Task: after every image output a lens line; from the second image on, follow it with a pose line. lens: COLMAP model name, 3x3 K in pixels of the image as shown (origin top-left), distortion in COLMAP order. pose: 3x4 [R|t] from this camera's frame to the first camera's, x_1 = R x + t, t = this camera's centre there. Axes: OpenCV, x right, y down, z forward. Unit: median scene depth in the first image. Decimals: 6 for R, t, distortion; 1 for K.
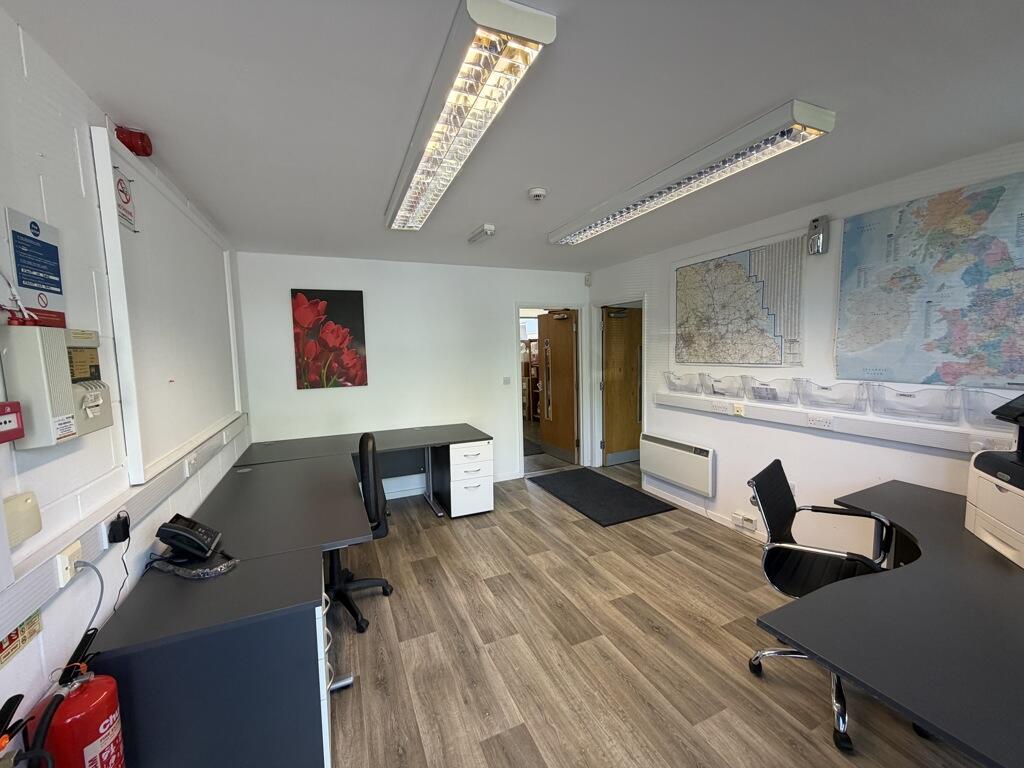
lens RADIAL K [[408.9, 0, 512.0], [0, 408.9, 384.0], [0, 0, 1]] dist [0.000543, 0.000118]
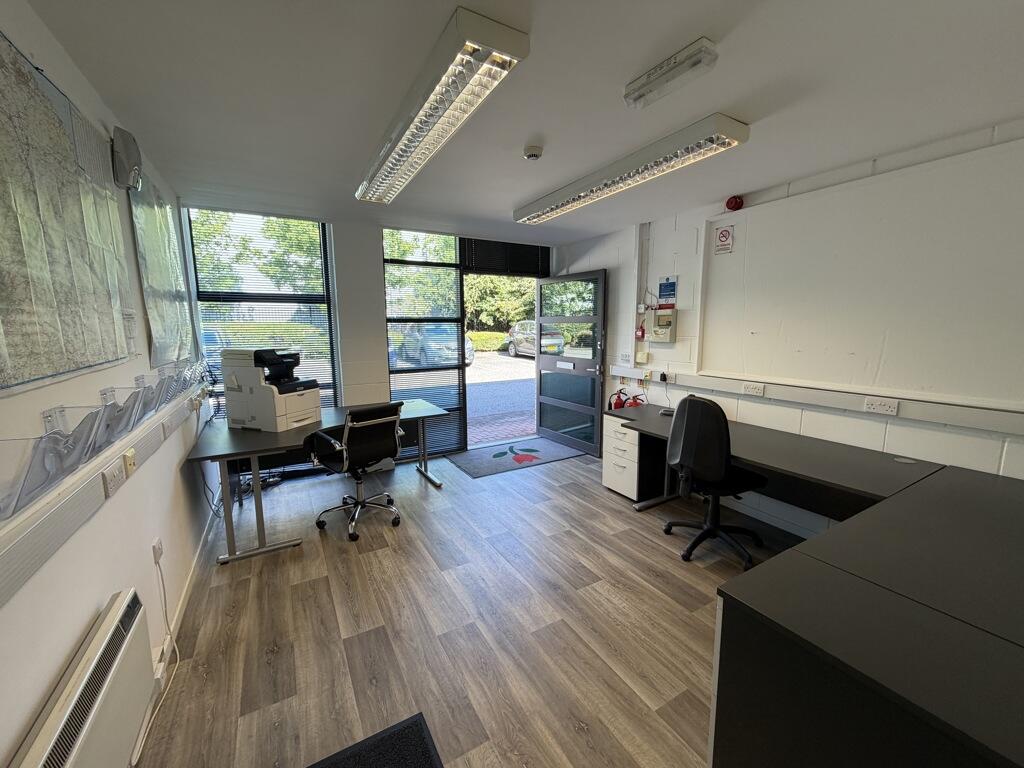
lens RADIAL K [[408.9, 0, 512.0], [0, 408.9, 384.0], [0, 0, 1]] dist [0.000543, 0.000118]
pose [[-0.994110, 0.042820, -0.099554, 0.208338], [0.018238, 0.971631, 0.235799, -0.155391], [0.106827, 0.232594, -0.966689, 1.859420]]
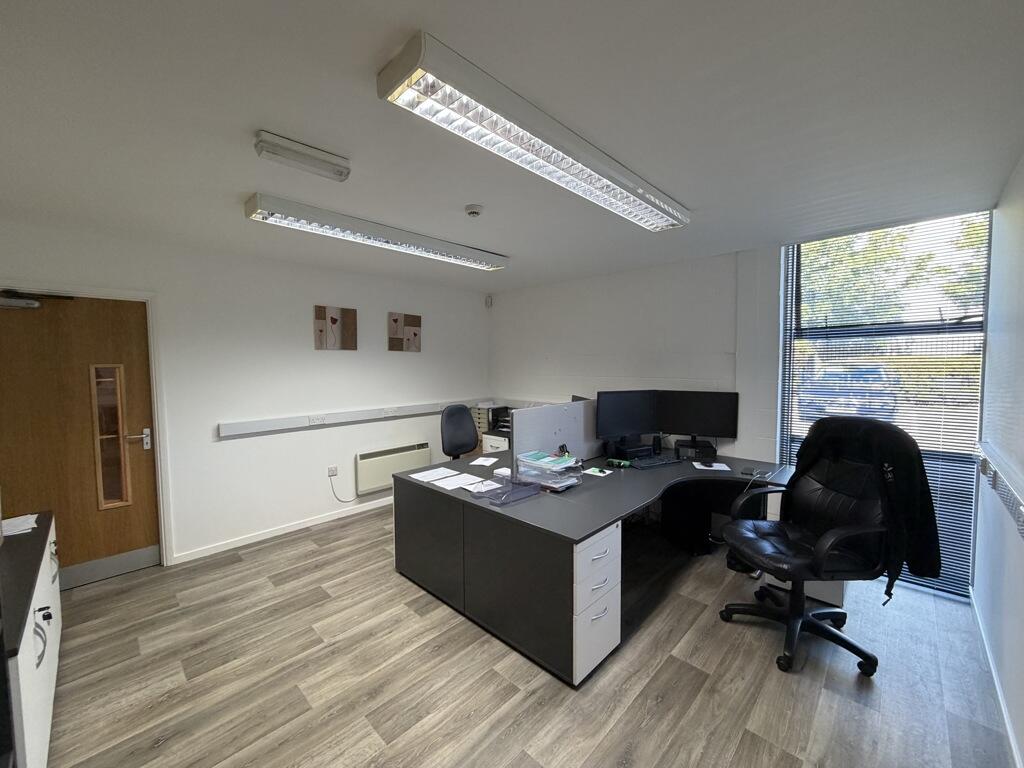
lens RADIAL K [[408.9, 0, 512.0], [0, 408.9, 384.0], [0, 0, 1]] dist [0.000543, 0.000118]
pose [[-0.374902, -0.020936, 0.926828, -0.729943], [0.101029, 0.992868, 0.063294, -0.068358], [-0.921543, 0.117366, -0.370113, 1.064044]]
